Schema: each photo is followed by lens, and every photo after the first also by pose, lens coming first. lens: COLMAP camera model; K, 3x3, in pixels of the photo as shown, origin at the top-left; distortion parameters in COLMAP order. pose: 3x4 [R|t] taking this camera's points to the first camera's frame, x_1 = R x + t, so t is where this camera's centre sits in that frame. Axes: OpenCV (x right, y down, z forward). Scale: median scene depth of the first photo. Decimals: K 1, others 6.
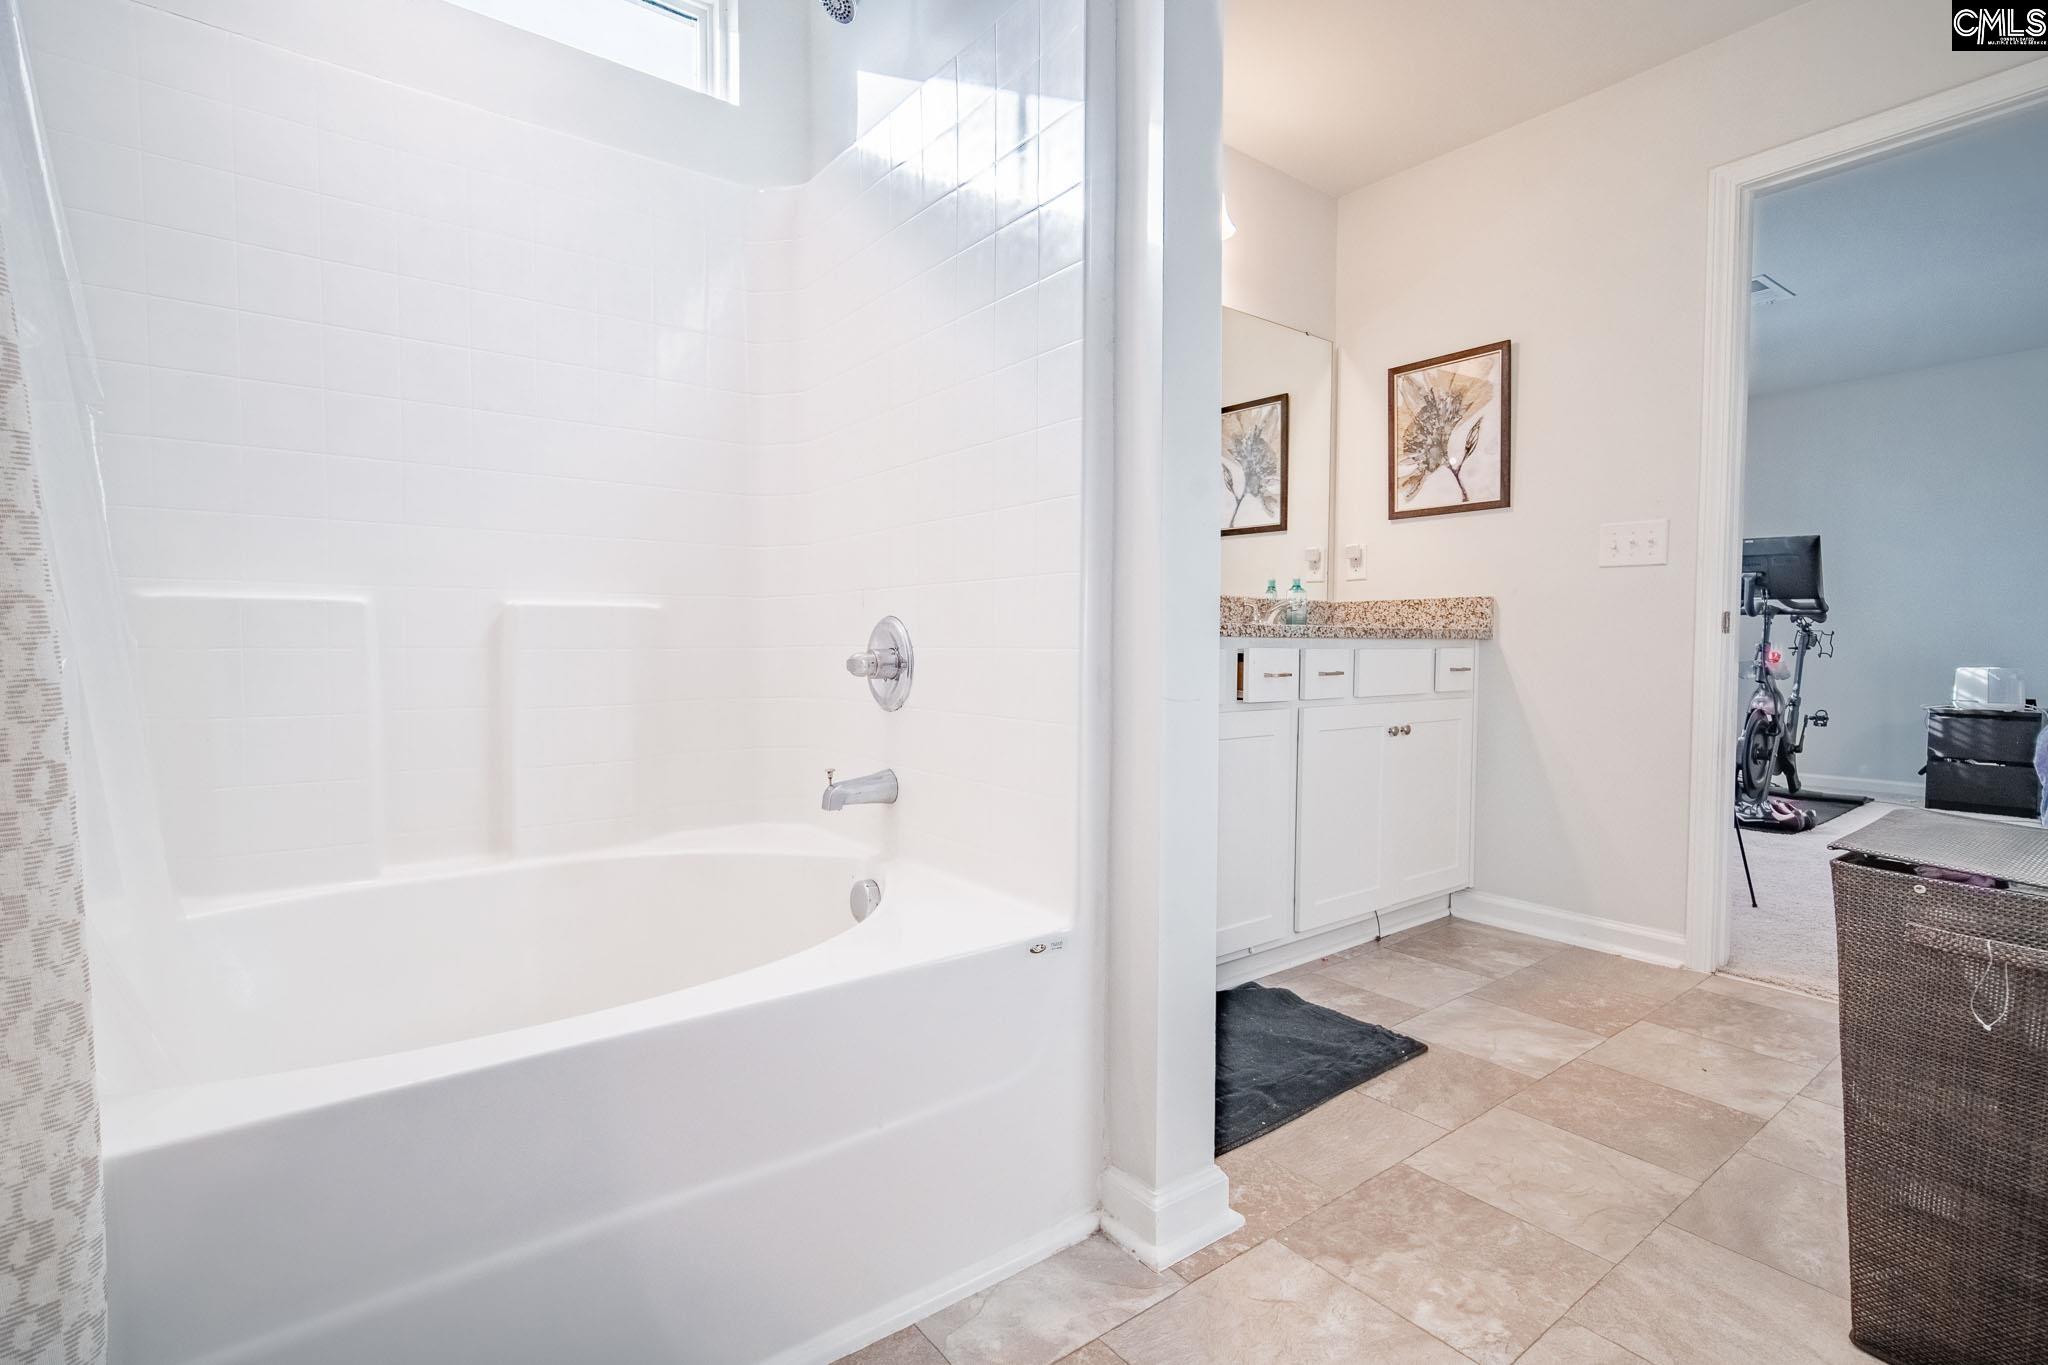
lens RADIAL K [[971.3, 0, 1029.8], [0, 971.3, 679.4], [0, 0, 1]] dist [-0.004871, 0.001156]
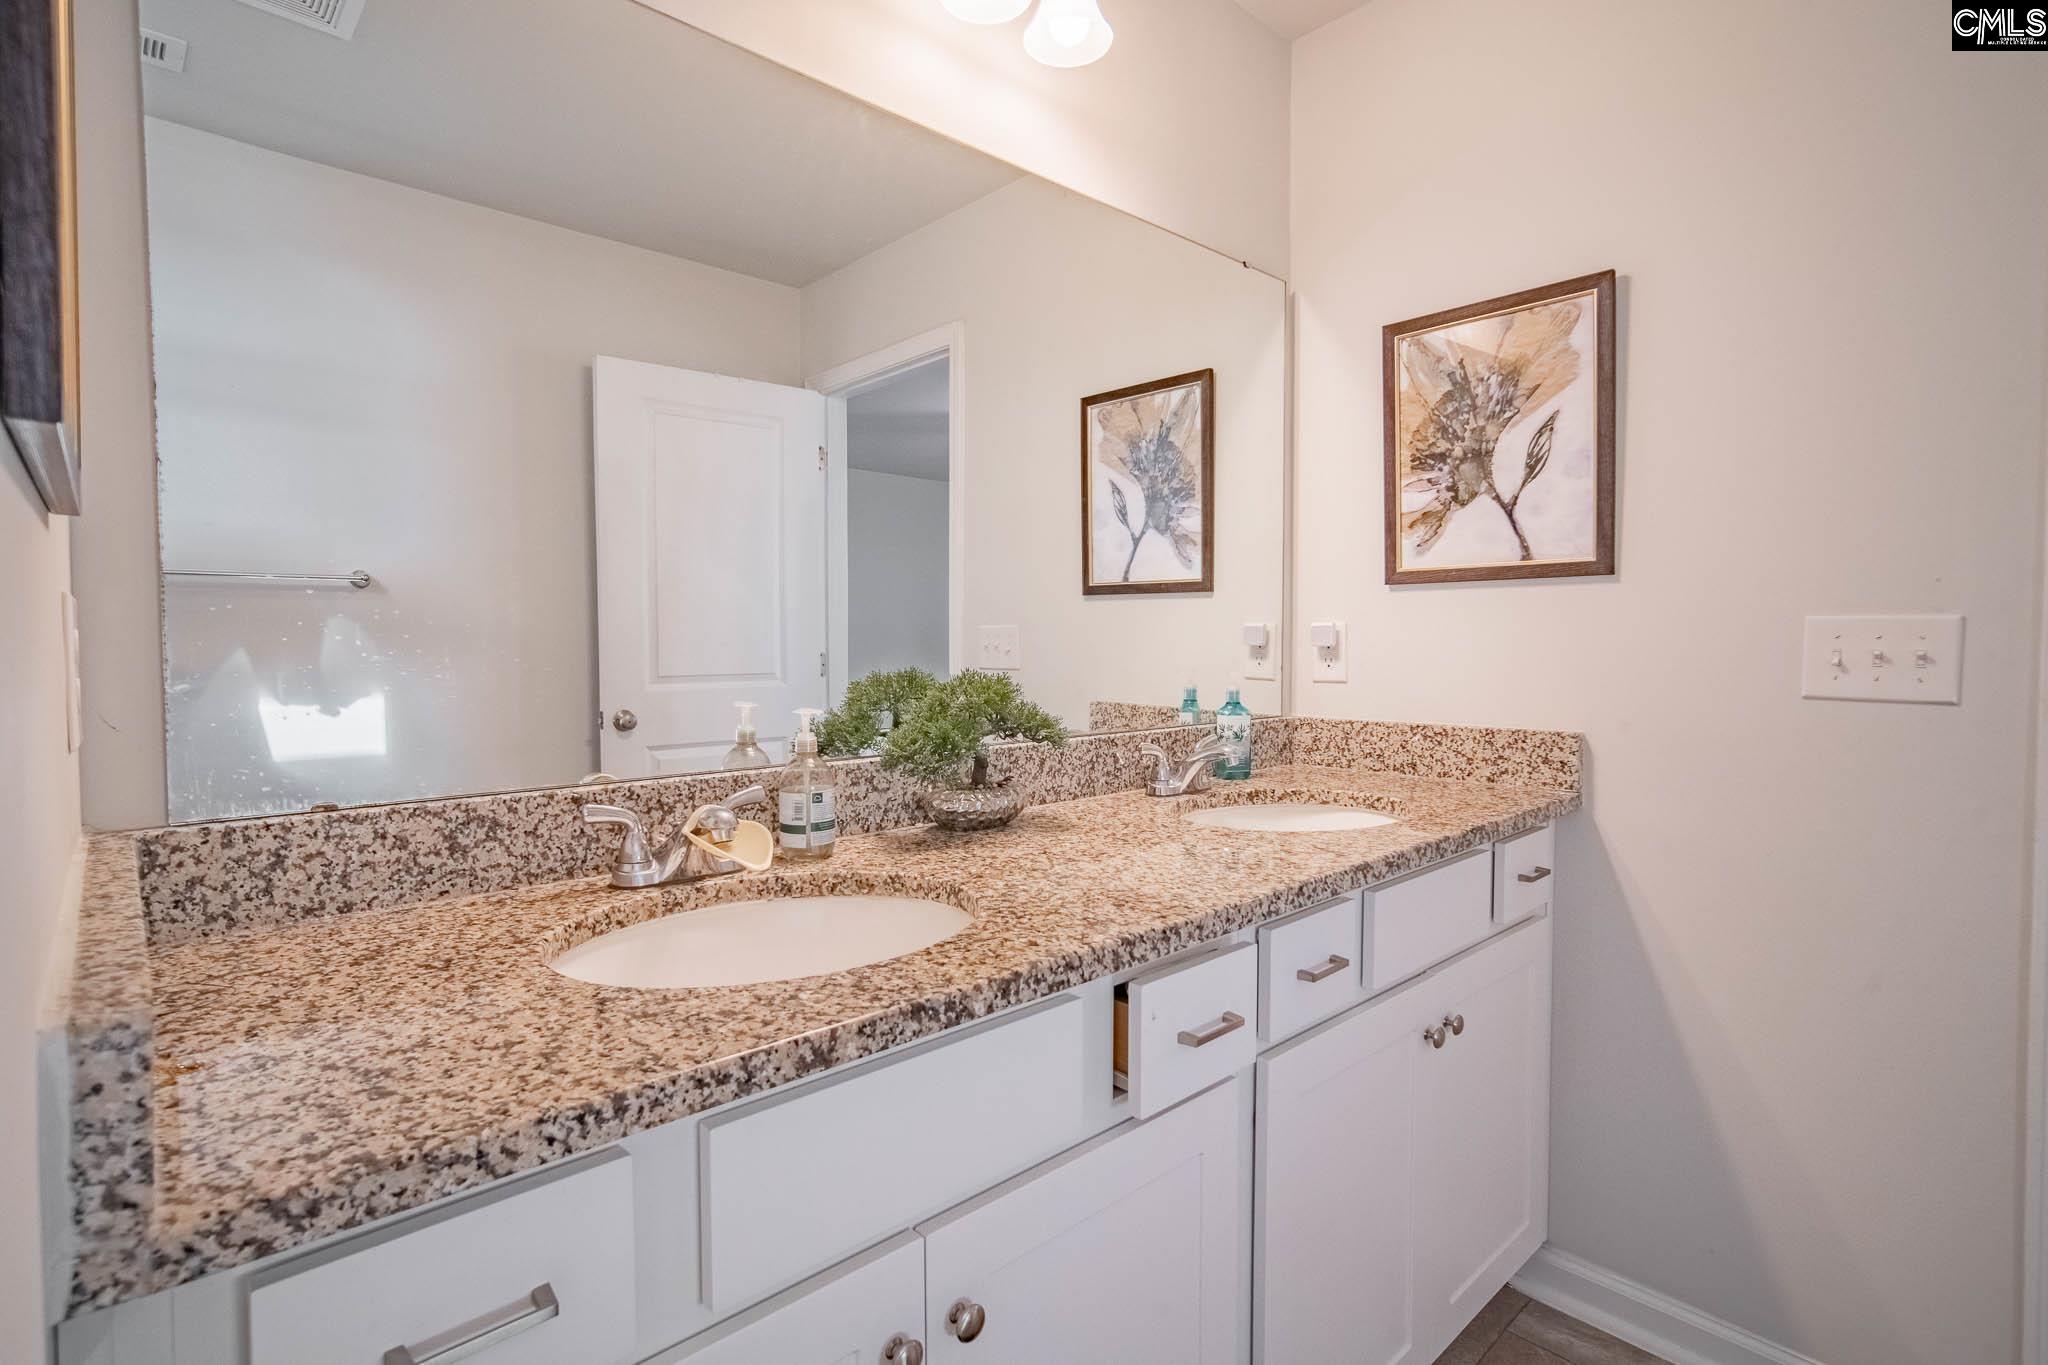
lens RADIAL K [[971.3, 0, 1020.8], [0, 971.3, 669.4], [0, 0, 1]] dist [-0.004871, 0.001156]
pose [[0.997275, -0.014506, 0.072336, 0.109385], [0.014253, 0.999890, 0.004017, -0.121219], [-0.072387, -0.002975, 0.997372, 0.440491]]
